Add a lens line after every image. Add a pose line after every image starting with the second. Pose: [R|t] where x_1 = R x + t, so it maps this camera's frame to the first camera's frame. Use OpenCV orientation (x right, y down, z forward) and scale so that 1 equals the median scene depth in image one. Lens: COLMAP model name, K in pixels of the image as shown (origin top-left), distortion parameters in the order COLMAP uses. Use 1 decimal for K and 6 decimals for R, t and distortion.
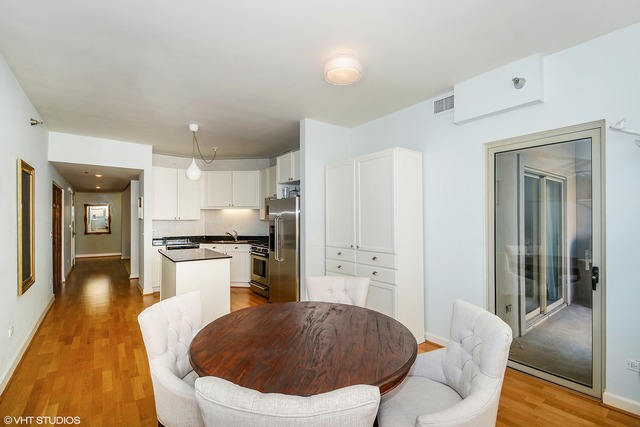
lens RADIAL K [[292.6, 0, 322.5], [0, 292.6, 217.1], [0, 0, 1]] dist [-0.000365, 0.000009]
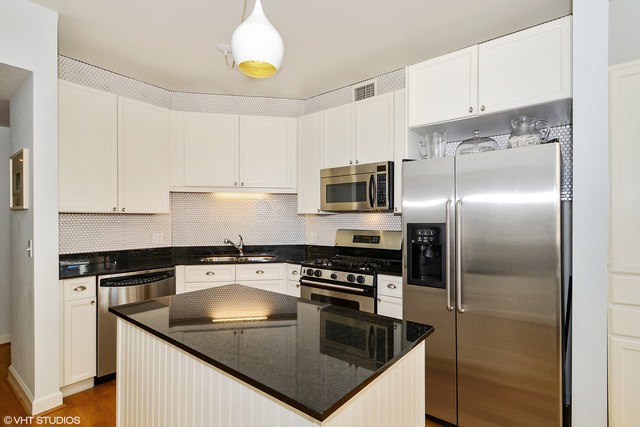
lens RADIAL K [[328.3, 0, 316.1], [0, 328.3, 216.4], [0, 0, 1]] dist [0.002631, 0.000345]
pose [[0.968930, 0.000478, 0.247336, -0.316886], [-0.004444, 0.999870, 0.015479, 0.004281], [-0.247297, -0.016098, 0.968806, 0.421522]]
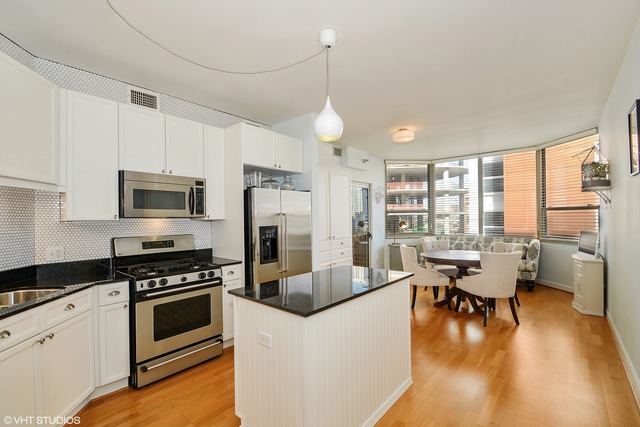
lens RADIAL K [[292.6, 0, 319.4], [0, 292.6, 216.0], [0, 0, 1]] dist [-0.000365, 0.000009]
pose [[-0.232077, 0.007313, 0.972670, -0.641981], [-0.012410, 0.999868, -0.010478, 0.002585], [-0.972618, -0.014503, -0.231956, 0.753165]]
